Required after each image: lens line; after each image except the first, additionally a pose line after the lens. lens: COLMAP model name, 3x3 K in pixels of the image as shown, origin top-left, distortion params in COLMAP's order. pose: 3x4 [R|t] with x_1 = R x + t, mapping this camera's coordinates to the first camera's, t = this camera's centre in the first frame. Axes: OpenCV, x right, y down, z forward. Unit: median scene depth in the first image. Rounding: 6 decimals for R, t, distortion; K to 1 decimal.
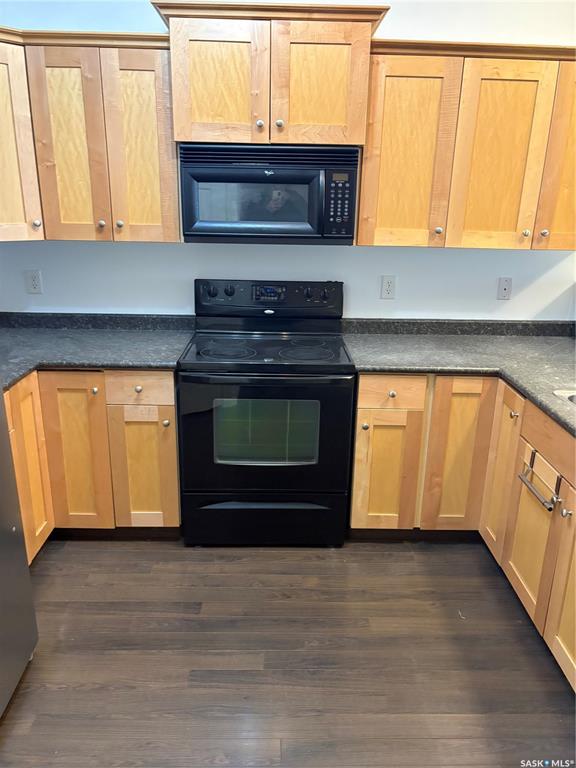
lens RADIAL K [[585.2, 0, 289.2], [0, 585.2, 384.7], [0, 0, 1]] dist [0.002478, -0.008762]
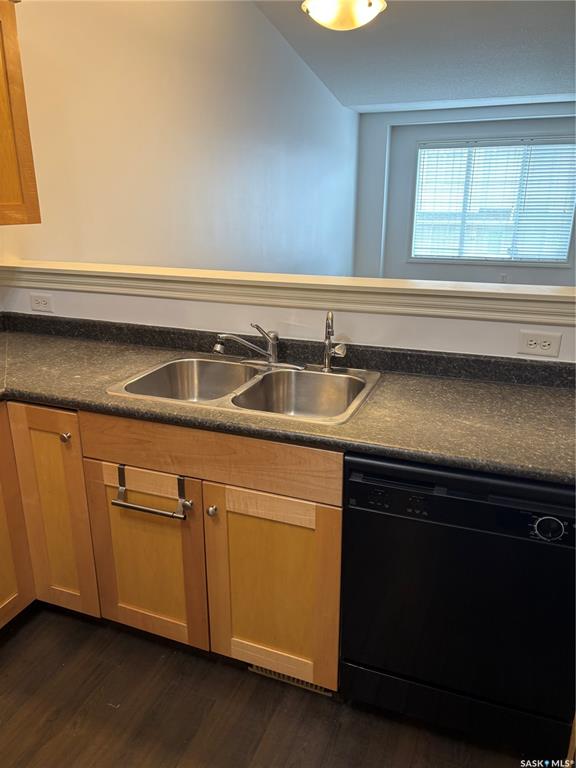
lens RADIAL K [[585.2, 0, 287.7], [0, 585.2, 383.1], [0, 0, 1]] dist [0.002478, -0.008762]
pose [[0.376634, -0.300966, 0.876108, -0.161292], [0.288868, 0.936751, 0.197616, -0.083474], [-0.880172, 0.178650, 0.439752, 0.396585]]
